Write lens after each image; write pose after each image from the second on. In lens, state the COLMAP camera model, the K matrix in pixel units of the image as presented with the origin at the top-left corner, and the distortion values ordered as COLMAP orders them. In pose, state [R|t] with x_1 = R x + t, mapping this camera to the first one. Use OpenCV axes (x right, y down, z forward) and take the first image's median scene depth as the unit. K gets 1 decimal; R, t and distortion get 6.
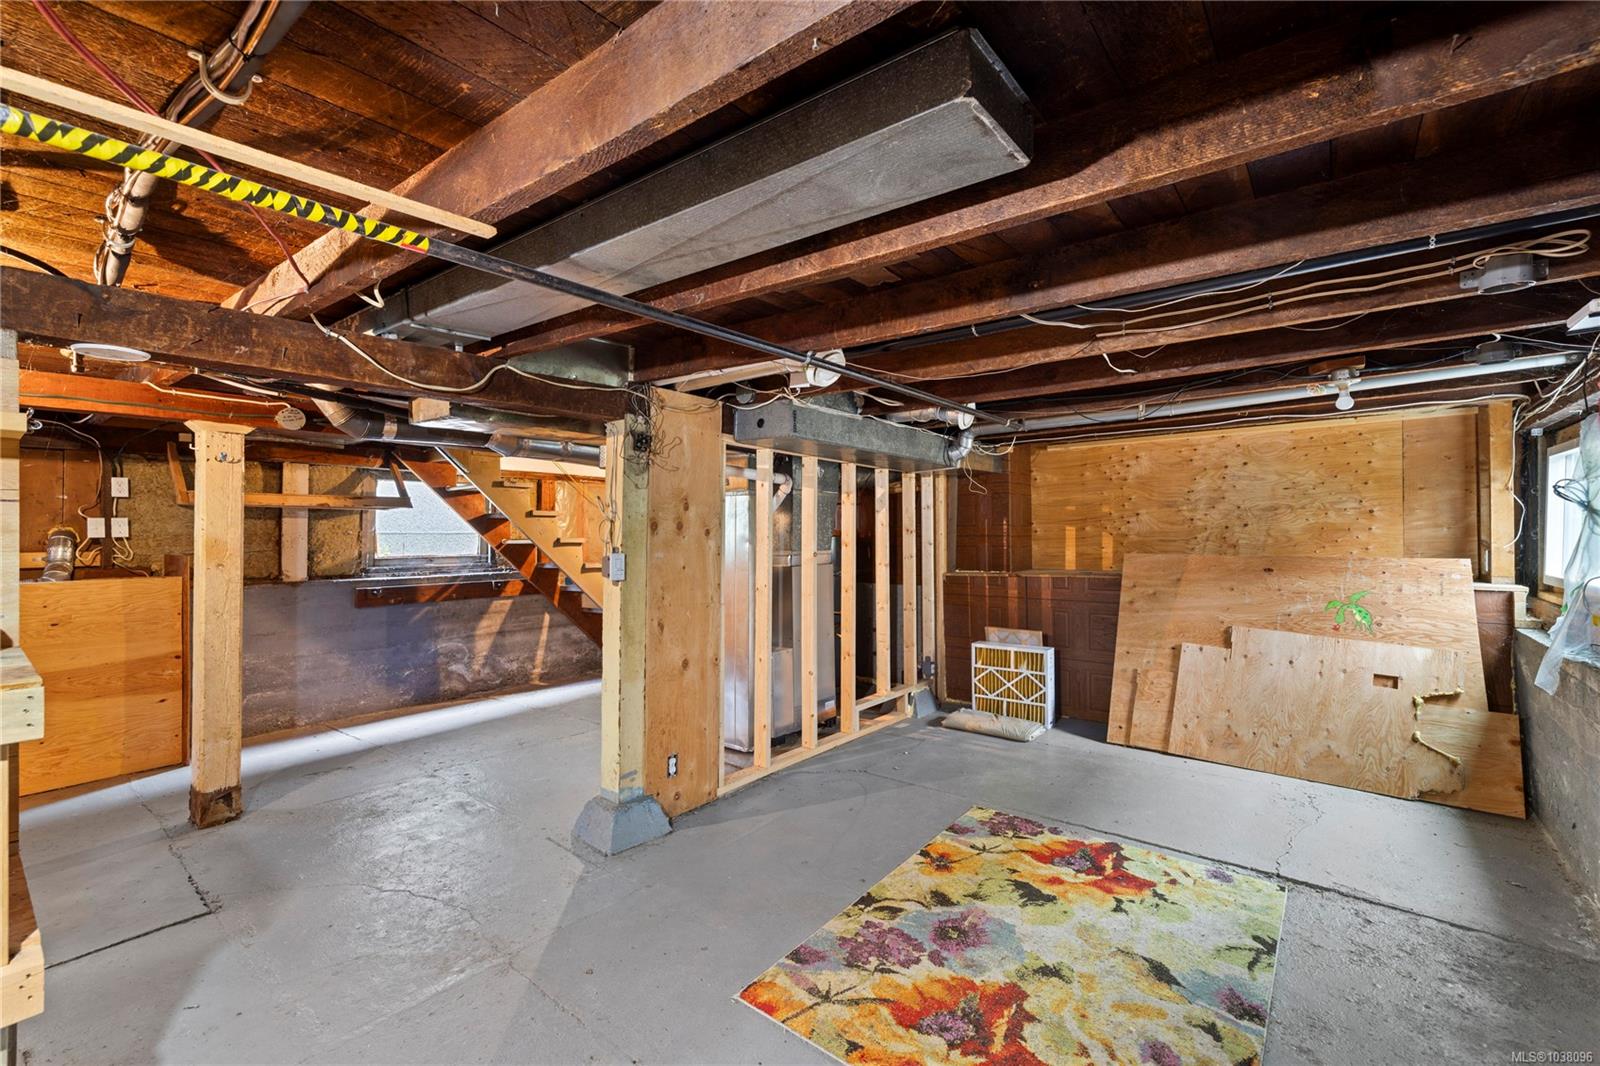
lens RADIAL K [[650.4, 0, 800.0], [0, 650.4, 533.0], [0, 0, 1]] dist [-0.001211, -0.000149]
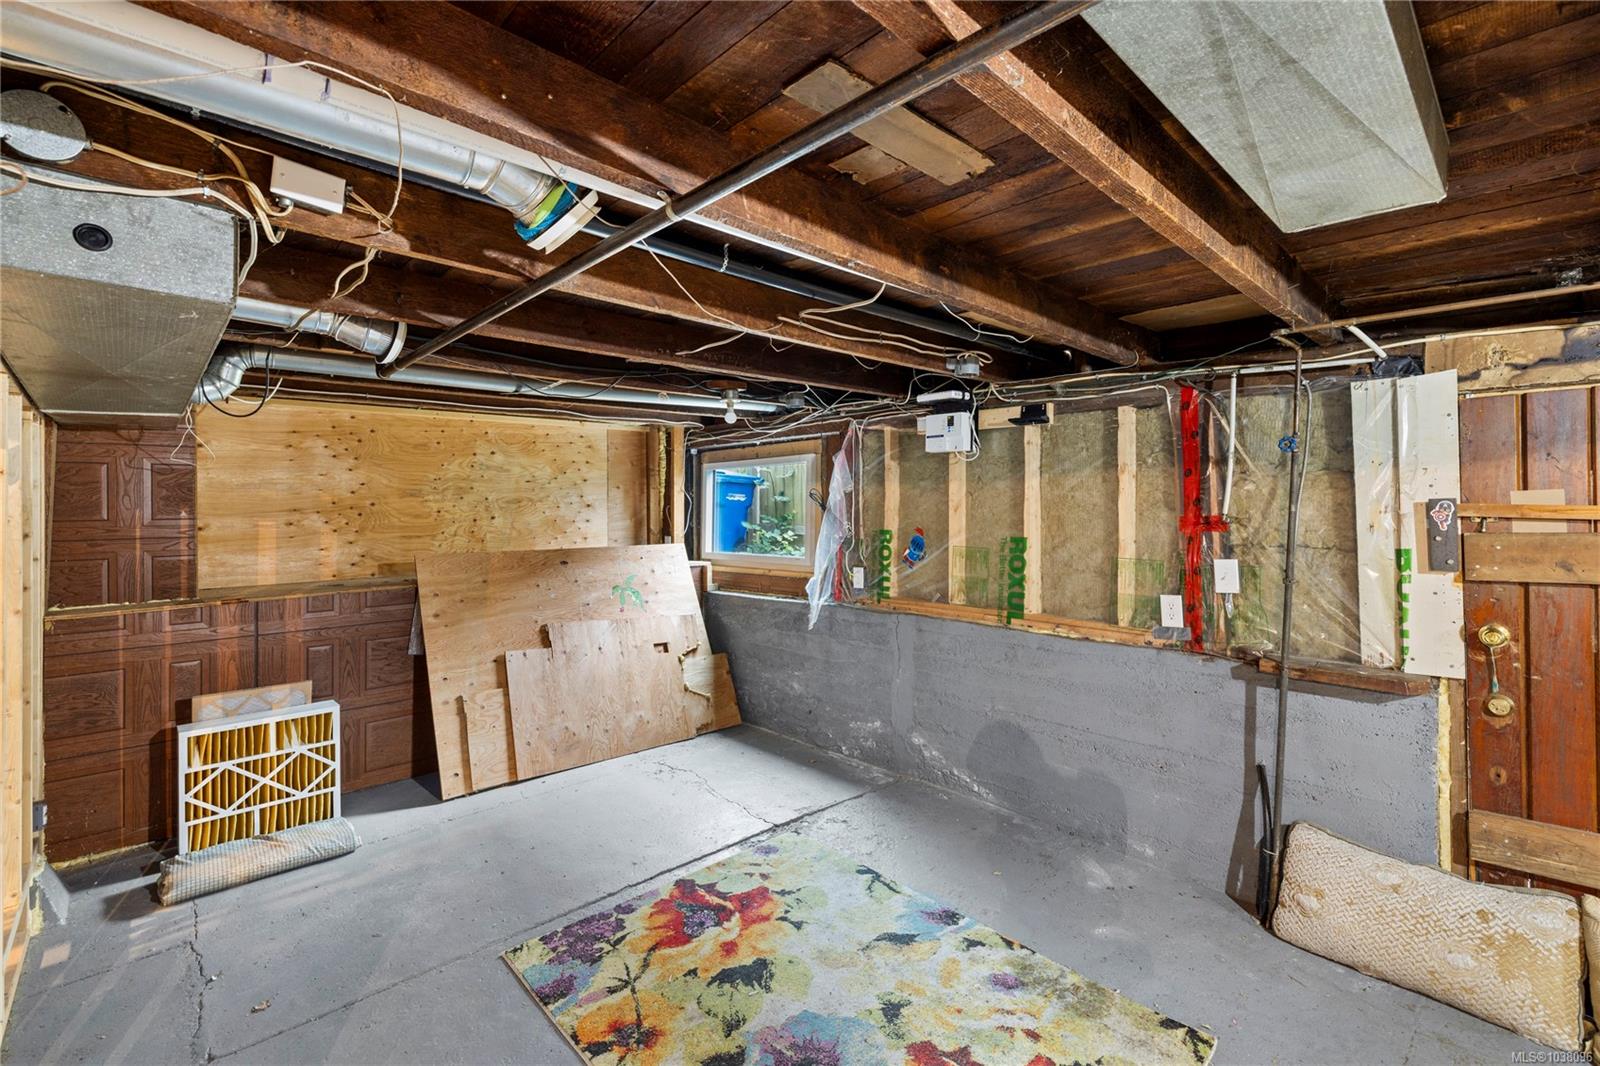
lens RADIAL K [[706.9, 0, 802.1], [0, 706.9, 502.2], [0, 0, 1]] dist [0.003411, 0.000506]
pose [[0.167070, 0.016689, 0.985804, -0.366652], [0.012674, 0.999738, -0.019073, -0.013557], [-0.985864, 0.015680, 0.166814, 0.548725]]
